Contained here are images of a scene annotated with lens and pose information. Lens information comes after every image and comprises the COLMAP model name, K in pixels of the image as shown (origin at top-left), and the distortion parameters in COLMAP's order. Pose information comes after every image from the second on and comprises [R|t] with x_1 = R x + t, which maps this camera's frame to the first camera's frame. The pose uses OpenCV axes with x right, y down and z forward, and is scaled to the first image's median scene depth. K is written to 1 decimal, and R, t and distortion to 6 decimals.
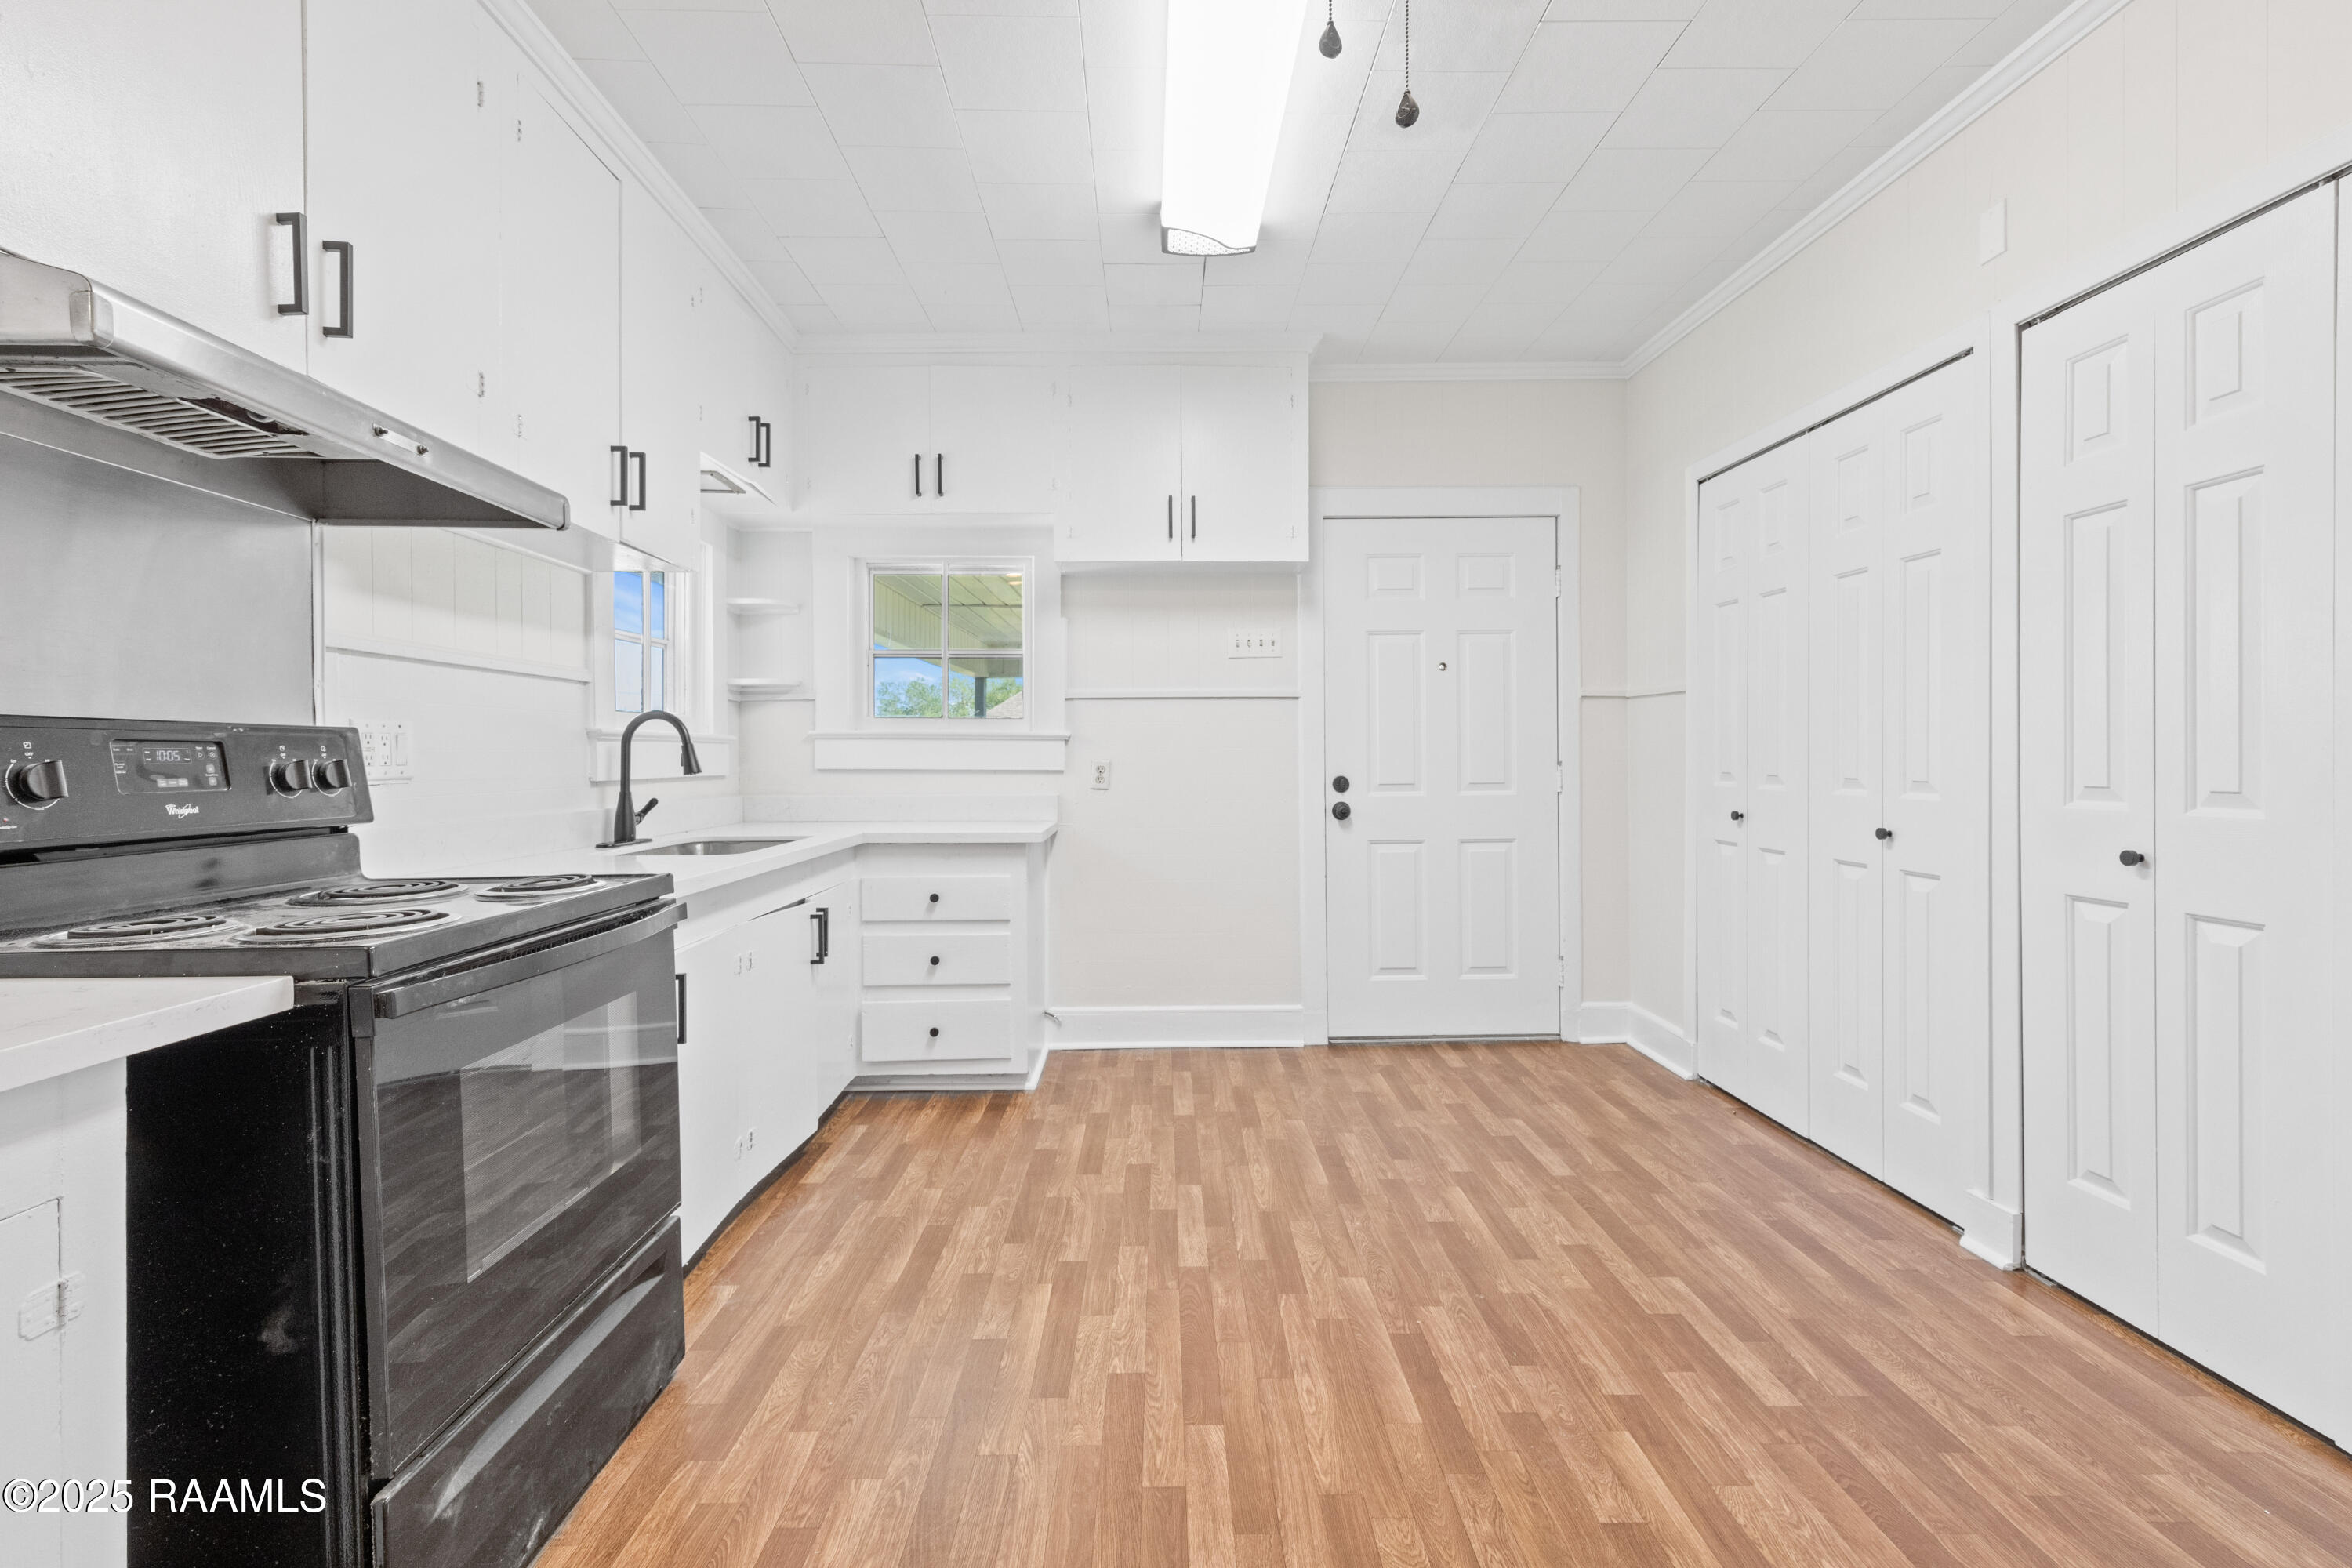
lens RADIAL K [[1070.7, 0, 1169.9], [0, 1070.7, 769.1], [0, 0, 1]] dist [0.013243, -0.002807]
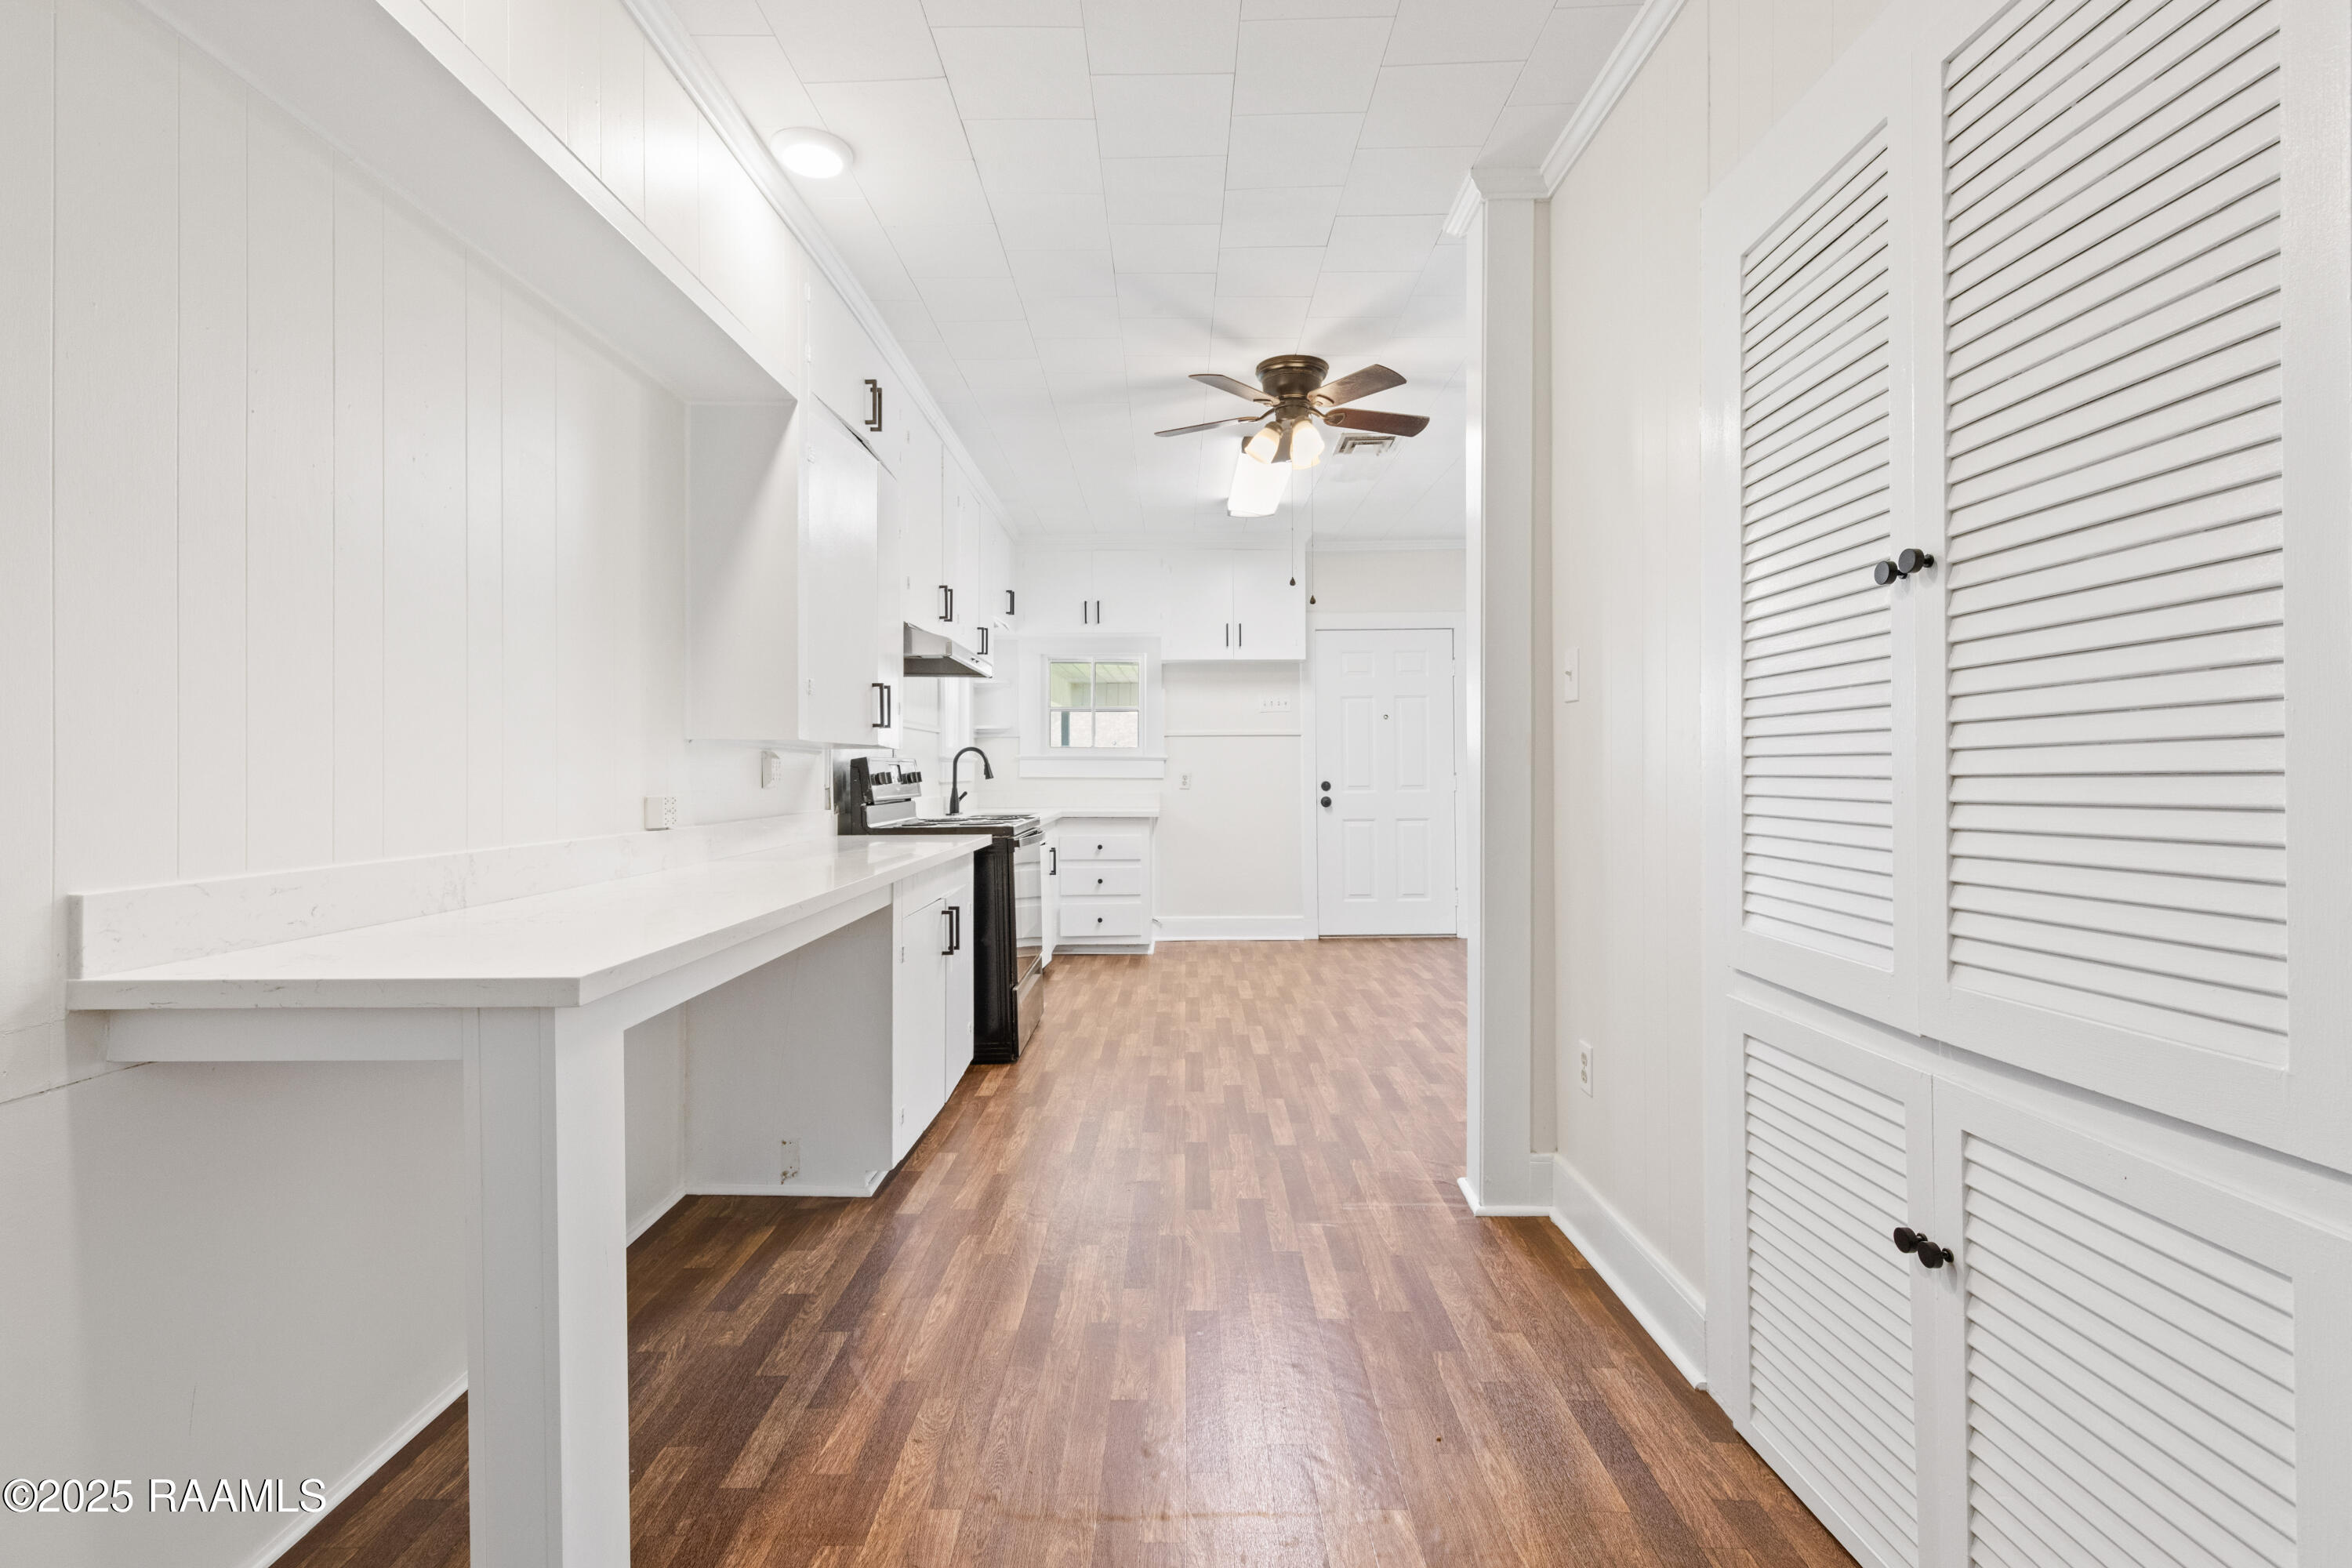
lens RADIAL K [[1070.7, 0, 1181.5], [0, 1070.7, 770.7], [0, 0, 1]] dist [0.013243, -0.002807]
pose [[0.999940, -0.000079, -0.010940, -0.084310], [0.000032, 0.999991, -0.004293, -0.002499], [0.010941, 0.004293, 0.999931, -0.725864]]
